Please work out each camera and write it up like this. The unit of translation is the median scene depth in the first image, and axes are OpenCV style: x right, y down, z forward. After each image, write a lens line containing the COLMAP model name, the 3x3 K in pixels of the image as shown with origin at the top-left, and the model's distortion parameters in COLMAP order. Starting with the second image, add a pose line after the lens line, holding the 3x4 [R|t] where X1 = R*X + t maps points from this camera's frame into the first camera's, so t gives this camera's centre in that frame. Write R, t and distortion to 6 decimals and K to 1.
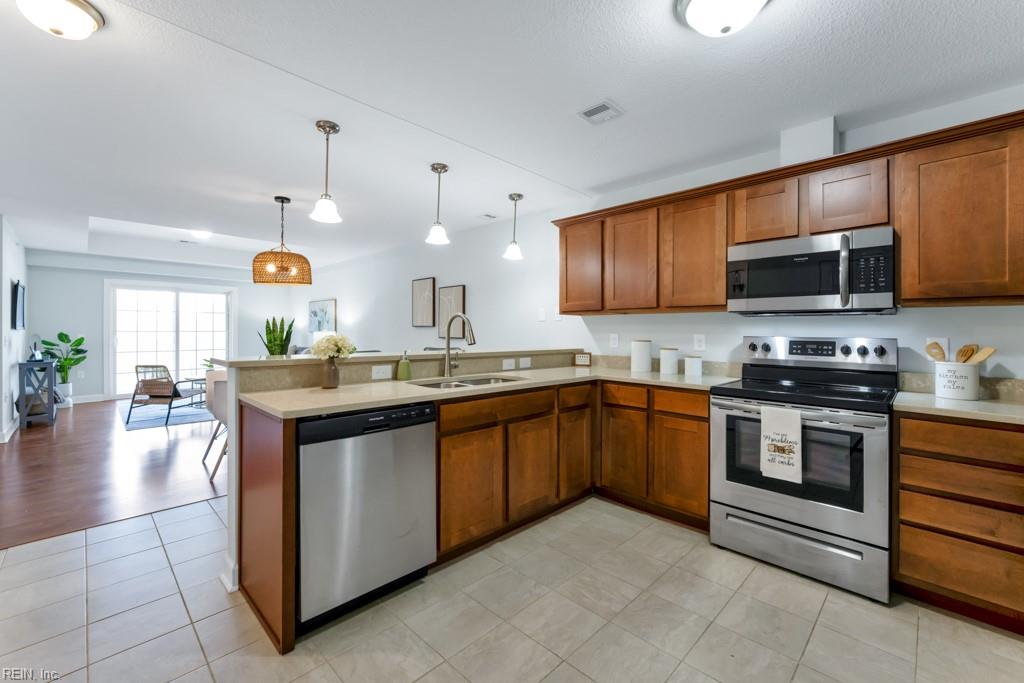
lens RADIAL K [[424.2, 0, 512.9], [0, 424.2, 329.9], [0, 0, 1]] dist [0.011994, 0.000112]
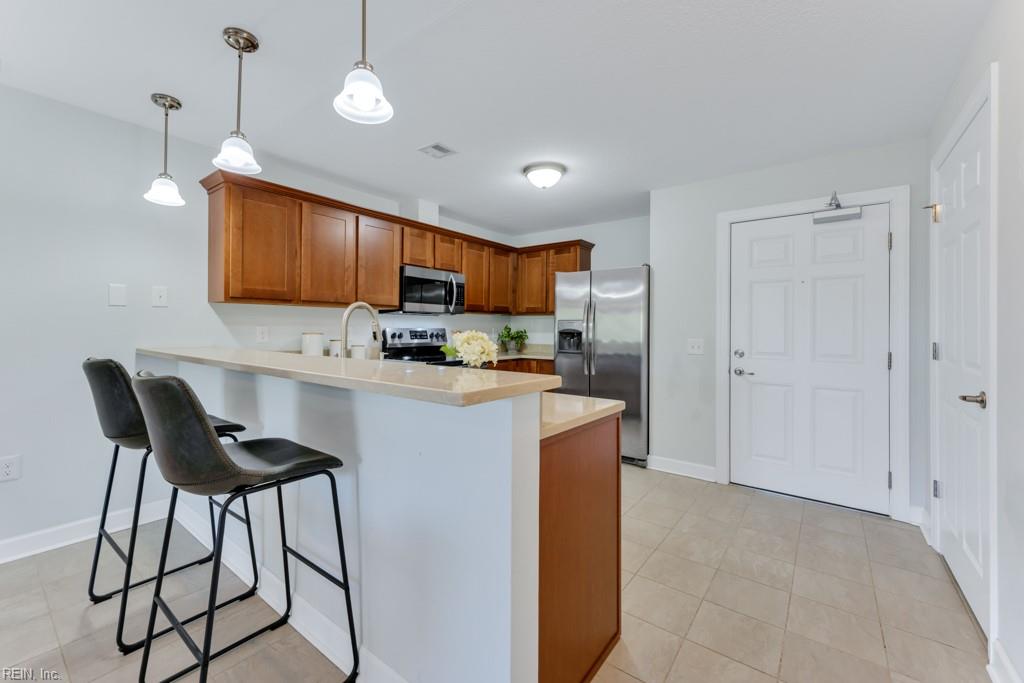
lens RADIAL K [[424.2, 0, 512.9], [0, 424.2, 329.9], [0, 0, 1]] dist [0.011994, 0.000112]
pose [[-0.136134, -0.015176, 0.990574, -0.943764], [-0.015883, 0.999788, 0.013134, -0.004578], [-0.990563, -0.013945, -0.136346, 0.839224]]
